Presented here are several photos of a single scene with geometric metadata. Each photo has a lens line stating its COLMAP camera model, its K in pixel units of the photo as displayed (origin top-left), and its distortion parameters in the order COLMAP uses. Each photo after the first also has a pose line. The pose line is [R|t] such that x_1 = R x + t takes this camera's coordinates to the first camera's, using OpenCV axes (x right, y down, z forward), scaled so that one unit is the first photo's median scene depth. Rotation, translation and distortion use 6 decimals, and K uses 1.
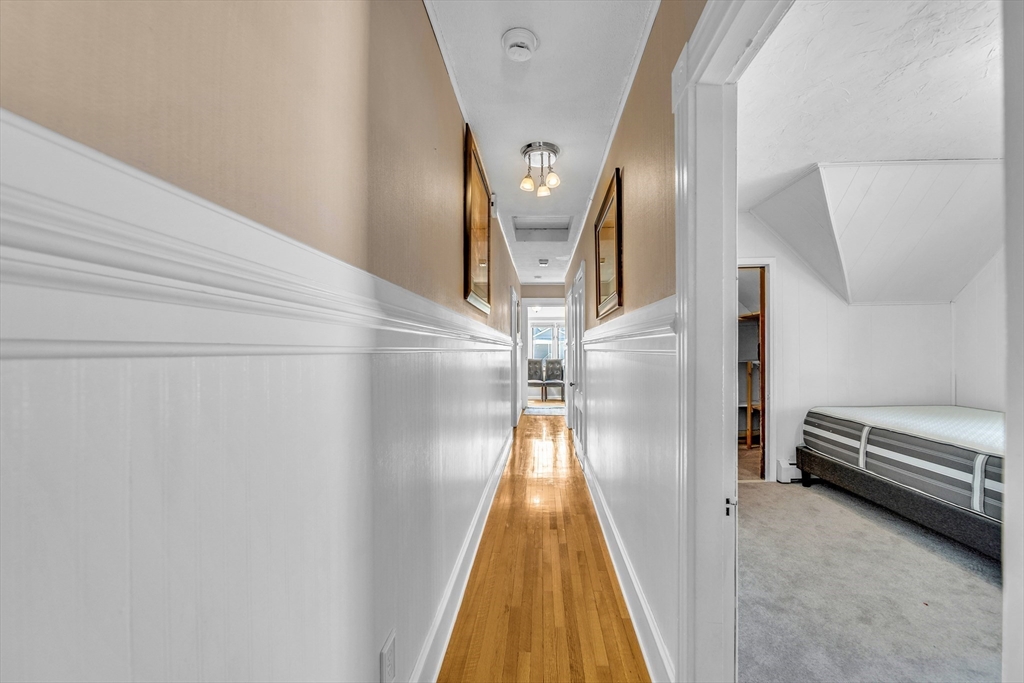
lens RADIAL K [[408.9, 0, 513.5], [0, 408.9, 352.0], [0, 0, 1]] dist [-0.001029, -0.000312]
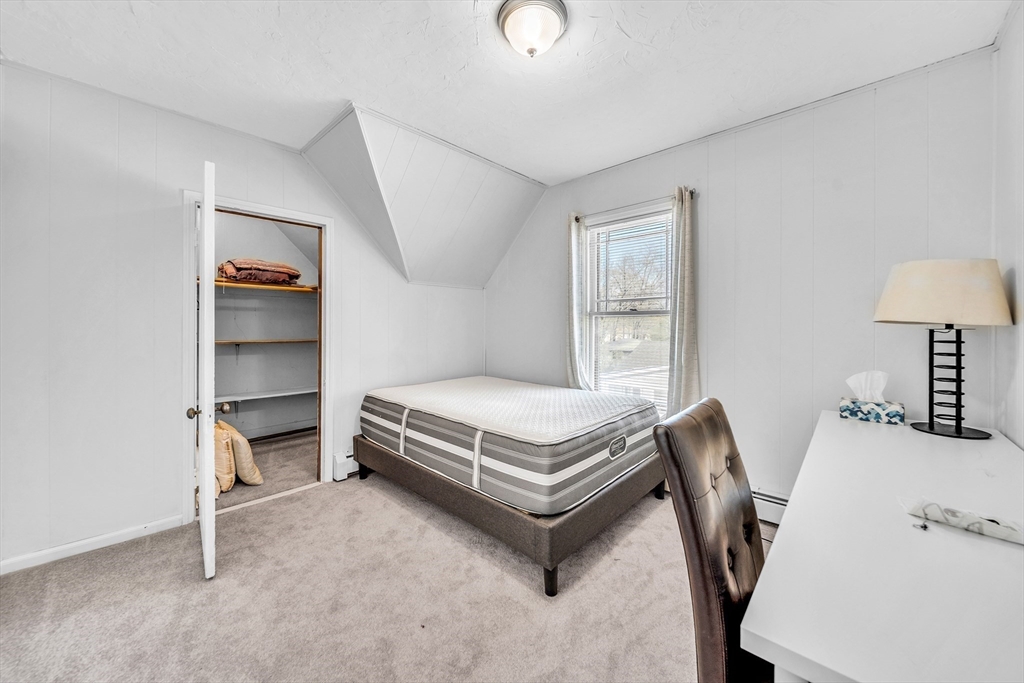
lens RADIAL K [[372.7, 0, 509.7], [0, 372.7, 336.2], [0, 0, 1]] dist [0.000001, 0.000014]
pose [[0.684087, -0.011411, 0.729311, 0.390562], [-0.001082, 0.999861, 0.016659, 0.000190], [-0.729400, -0.012186, 0.683979, 0.233270]]
